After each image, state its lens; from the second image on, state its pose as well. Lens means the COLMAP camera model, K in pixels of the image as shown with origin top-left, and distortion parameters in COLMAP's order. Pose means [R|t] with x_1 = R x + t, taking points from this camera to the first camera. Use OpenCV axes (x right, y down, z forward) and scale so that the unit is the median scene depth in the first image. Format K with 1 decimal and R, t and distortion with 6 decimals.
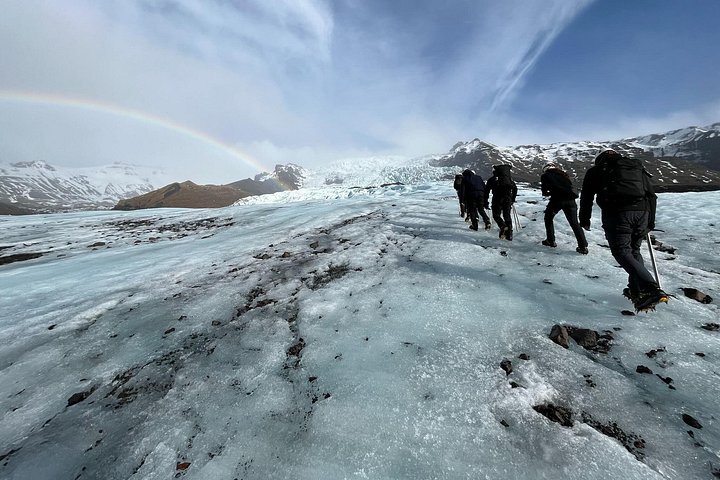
lens RADIAL K [[536.8, 0, 359.7], [0, 536.8, 240.0], [0, 0, 1]] dist [0.002235, -0.002013]
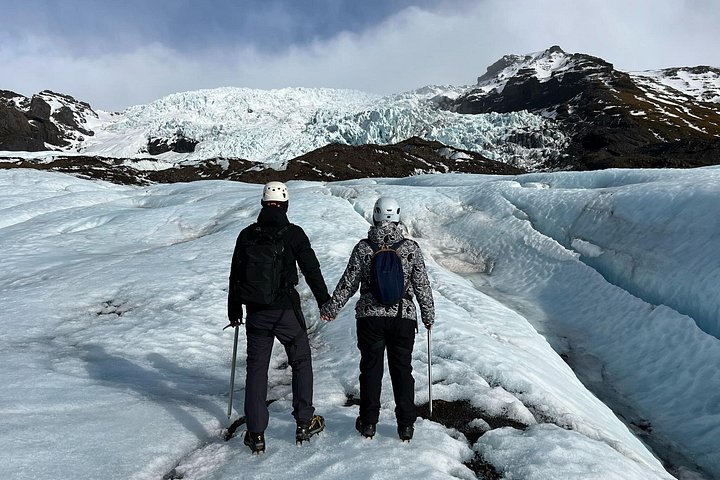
lens RADIAL K [[536.8, 0, 362.1], [0, 536.8, 238.1], [0, 0, 1]] dist [0.002235, -0.002013]
pose [[0.988137, 0.008450, 0.153340, 0.022347], [-0.014791, 0.999080, 0.040260, -0.064133], [-0.152859, -0.042050, 0.987353, 0.626068]]
